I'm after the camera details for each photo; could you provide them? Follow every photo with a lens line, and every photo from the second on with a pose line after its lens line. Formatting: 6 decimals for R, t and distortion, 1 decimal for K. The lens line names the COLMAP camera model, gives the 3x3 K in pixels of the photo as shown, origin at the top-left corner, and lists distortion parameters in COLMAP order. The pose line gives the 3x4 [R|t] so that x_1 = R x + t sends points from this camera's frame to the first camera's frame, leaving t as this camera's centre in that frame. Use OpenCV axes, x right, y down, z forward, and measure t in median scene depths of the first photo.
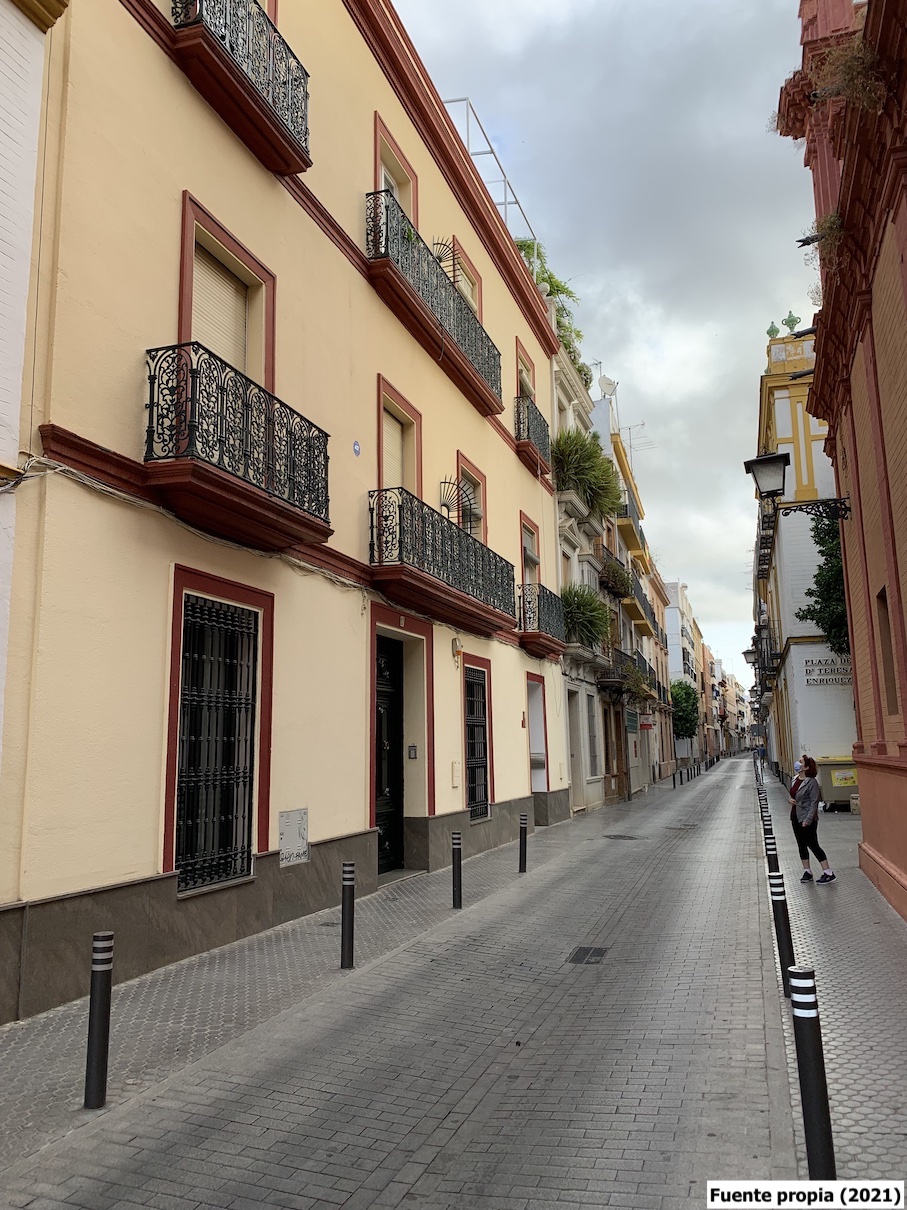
lens RADIAL K [[916.6, 0, 418.1], [0, 916.6, 578.0], [0, 0, 1]] dist [0.050905, -0.058420]
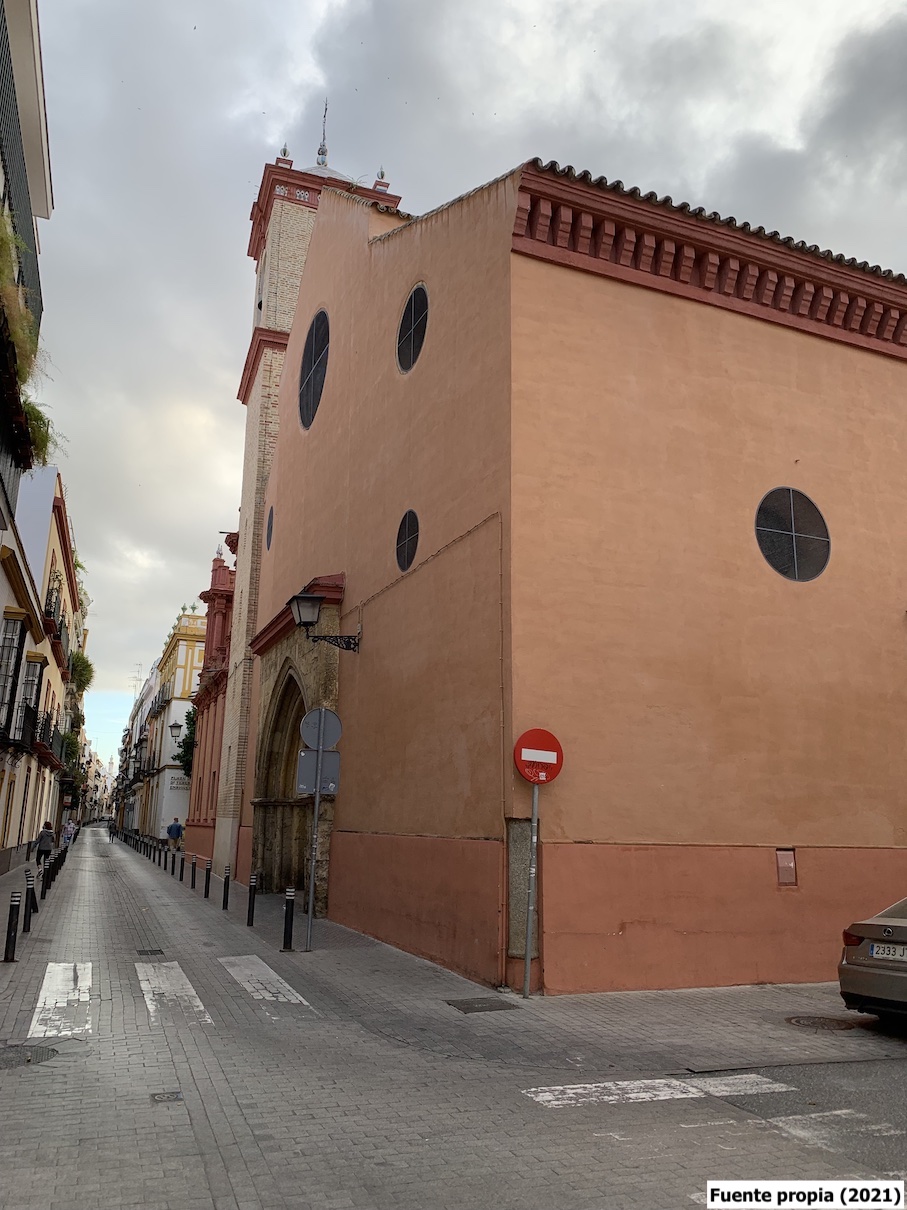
lens RADIAL K [[916.6, 0, 444.9], [0, 916.6, 598.8], [0, 0, 1]] dist [0.050905, -0.058420]
pose [[0.763054, 0.176213, 0.621850, -0.133791], [-0.144026, 0.984284, -0.102185, -0.051674], [-0.630083, -0.011589, 0.776441, -0.282050]]
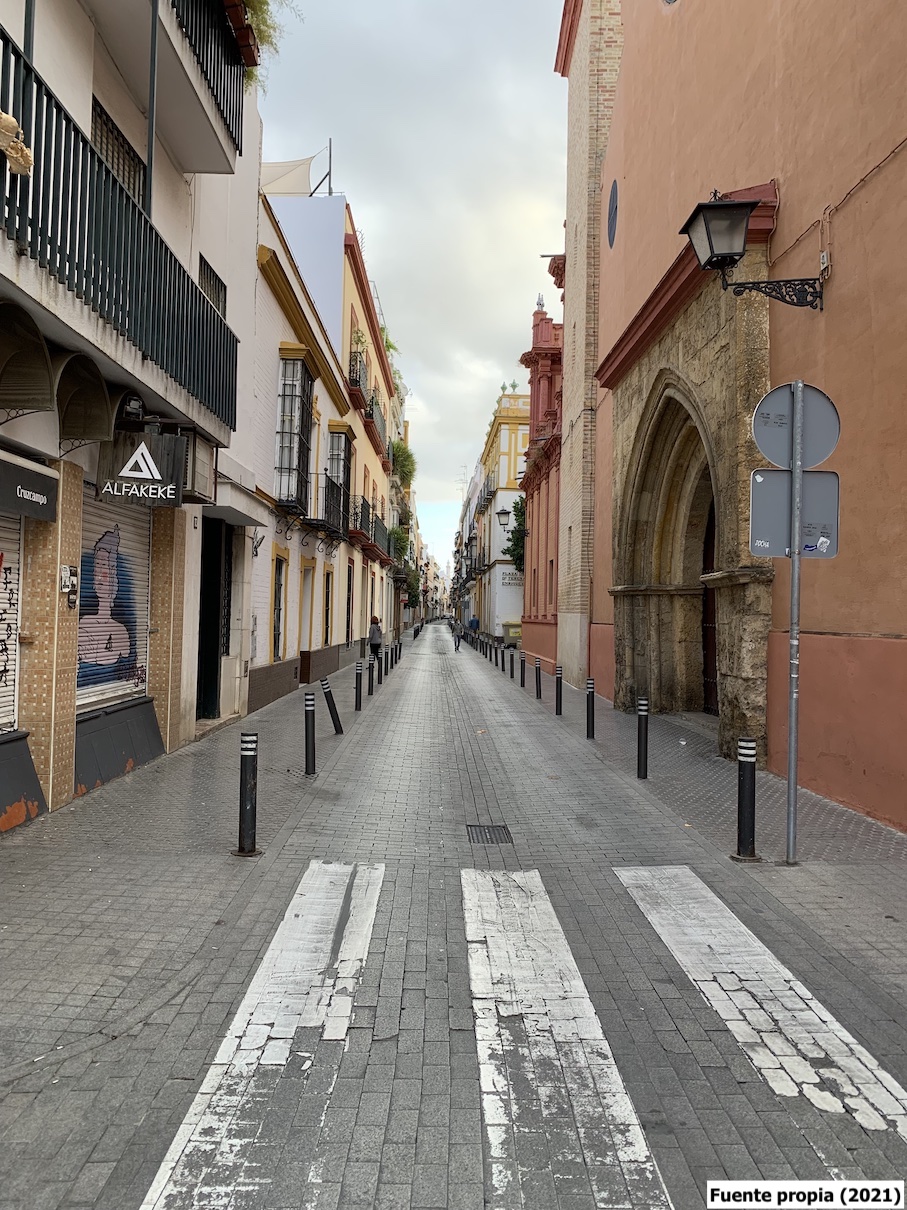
lens RADIAL K [[916.6, 0, 447.1], [0, 916.6, 595.3], [0, 0, 1]] dist [0.050905, -0.058420]
pose [[0.936280, 0.036502, 0.349353, -0.102049], [-0.092911, 0.984897, 0.146099, -0.037934], [-0.338743, -0.169248, 0.925531, -0.212053]]
